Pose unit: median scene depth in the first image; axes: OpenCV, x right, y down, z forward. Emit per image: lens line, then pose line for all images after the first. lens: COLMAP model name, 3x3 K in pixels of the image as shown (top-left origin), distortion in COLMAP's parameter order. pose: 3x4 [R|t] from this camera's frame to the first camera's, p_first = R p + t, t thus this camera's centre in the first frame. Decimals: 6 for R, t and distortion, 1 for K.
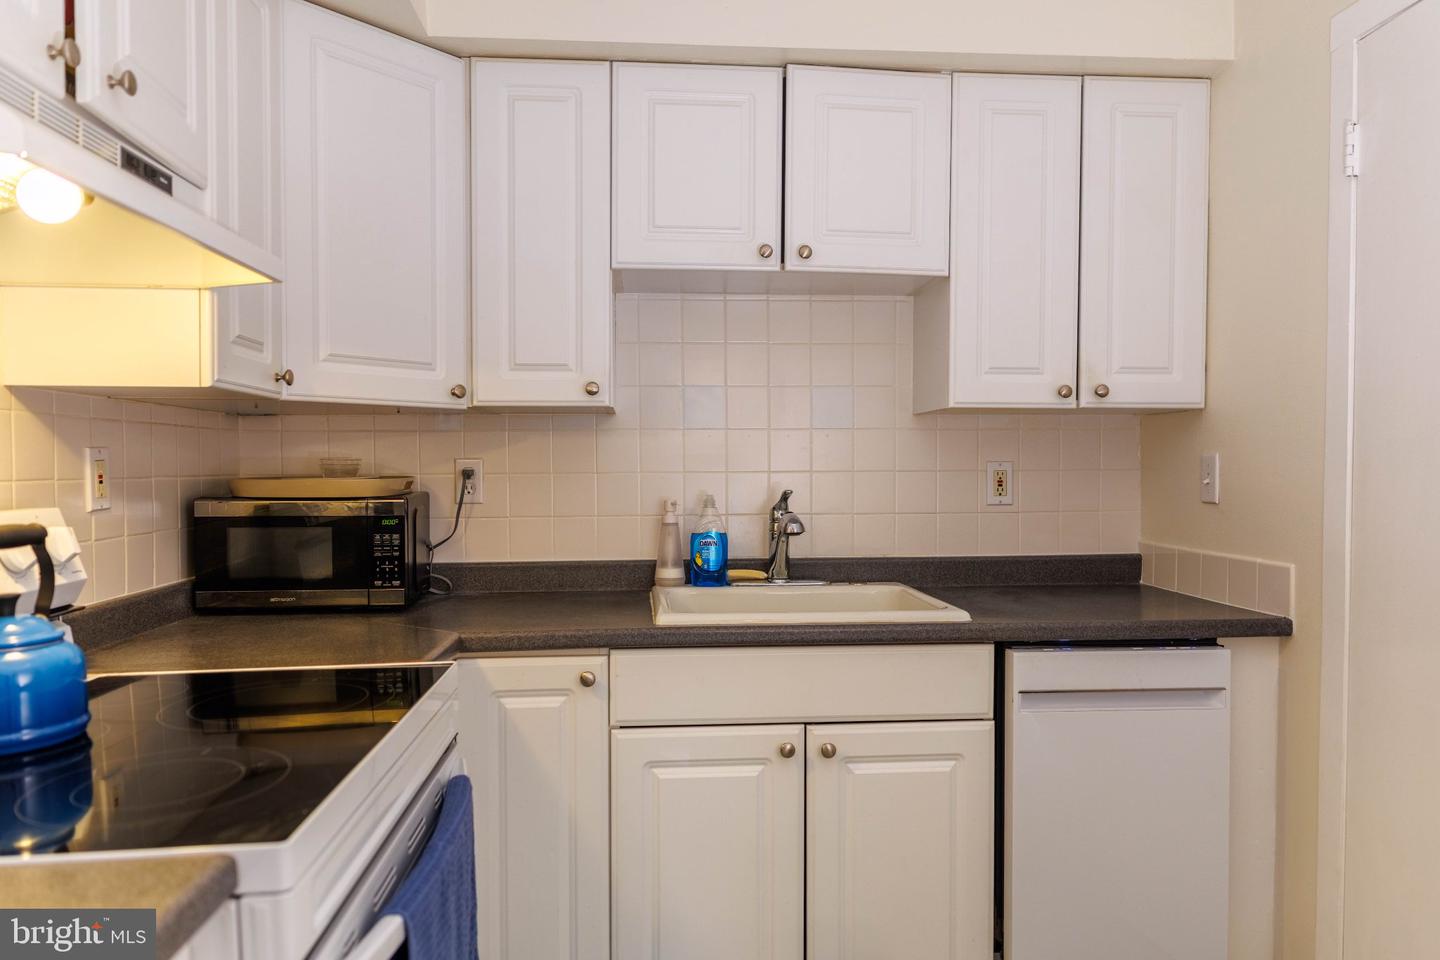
lens RADIAL K [[997.1, 0, 718.5], [0, 997.1, 484.2], [0, 0, 1]] dist [0.009262, -0.006522]
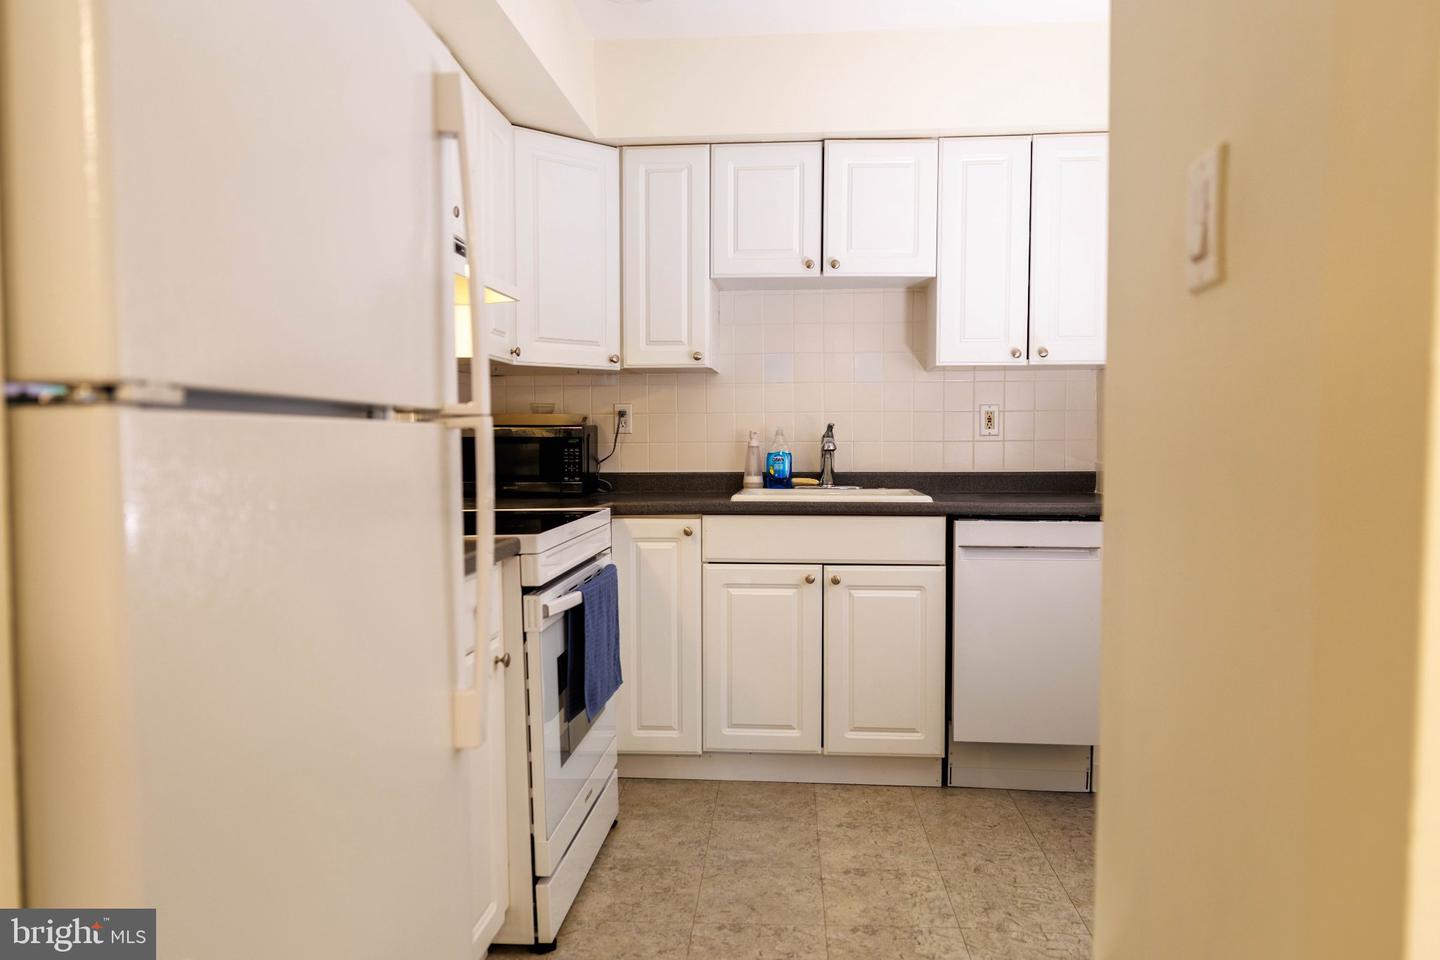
lens RADIAL K [[997.1, 0, 721.2], [0, 997.1, 480.5], [0, 0, 1]] dist [0.009262, -0.006522]
pose [[0.986269, 0.006973, -0.165001, 0.168262], [-0.002689, 0.999654, 0.026174, 0.057616], [0.165126, -0.025371, 0.985946, -0.536397]]
